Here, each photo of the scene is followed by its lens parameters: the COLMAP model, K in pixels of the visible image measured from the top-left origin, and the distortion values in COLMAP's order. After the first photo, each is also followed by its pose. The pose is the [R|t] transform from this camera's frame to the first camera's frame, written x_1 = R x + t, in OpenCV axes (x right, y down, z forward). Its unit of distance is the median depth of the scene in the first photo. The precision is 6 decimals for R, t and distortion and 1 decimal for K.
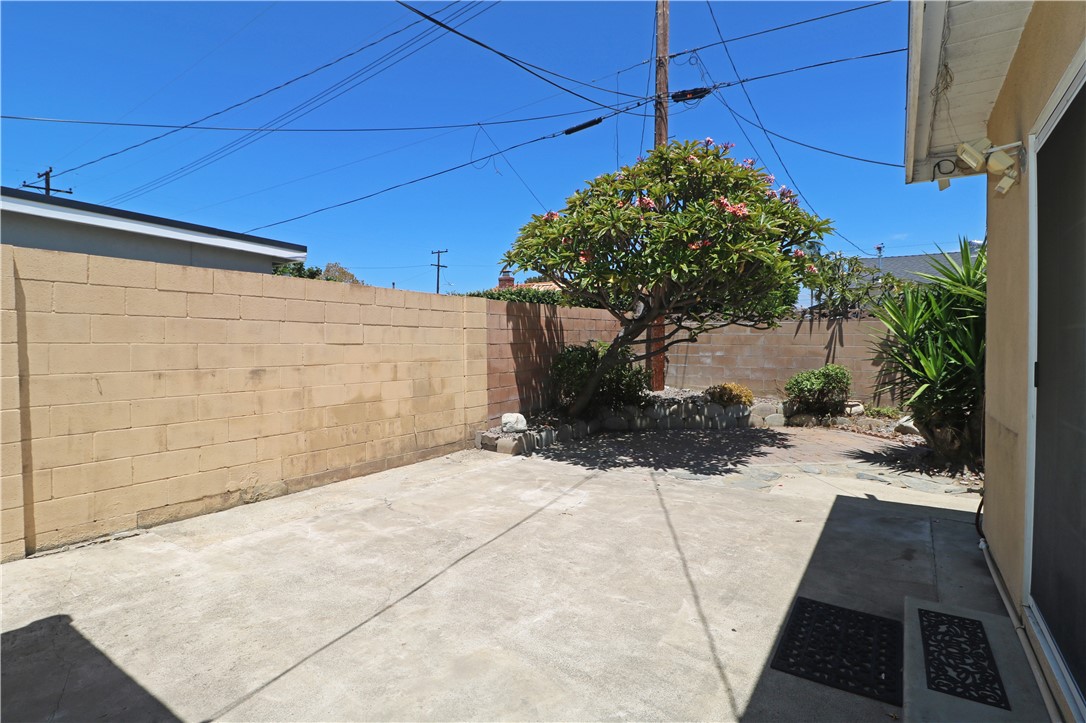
lens RADIAL K [[565.8, 0, 520.7], [0, 565.8, 358.3], [0, 0, 1]] dist [0.000106, -0.012924]
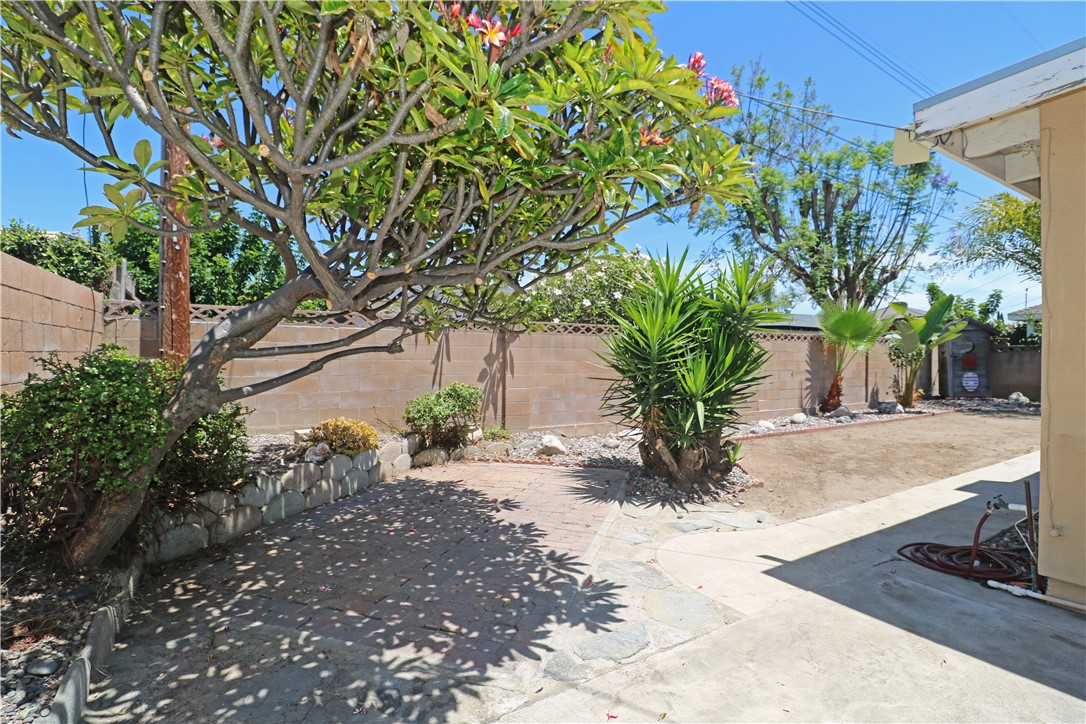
lens RADIAL K [[514.1, 0, 554.0], [0, 514.1, 363.2], [0, 0, 1]] dist [-0.001233, -0.000279]
pose [[0.413206, -0.005988, 0.910618, -0.116535], [0.025423, 0.999664, -0.004963, -0.018193], [-0.910282, 0.025201, 0.413220, 0.997074]]
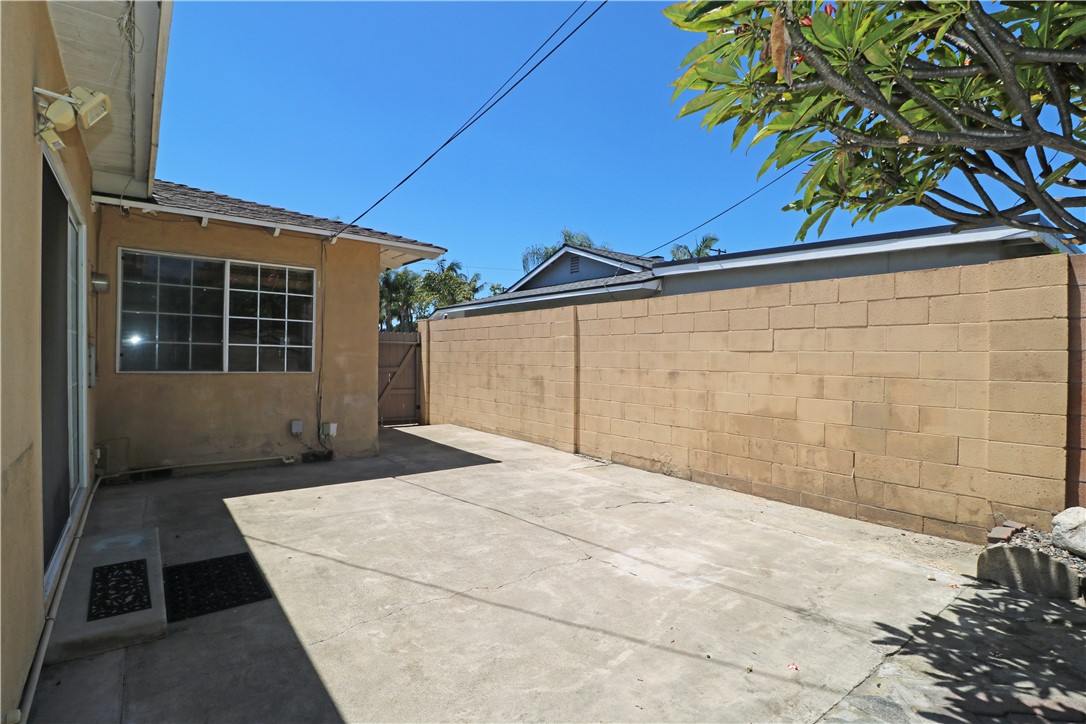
lens RADIAL K [[536.1, 0, 520.1], [0, 536.1, 361.0], [0, 0, 1]] dist [0.001501, -0.013589]
pose [[-0.355348, 0.003003, -0.934729, 0.743944], [-0.035403, 0.999234, 0.016669, -0.011781], [0.934063, 0.039015, -0.354969, 1.057553]]
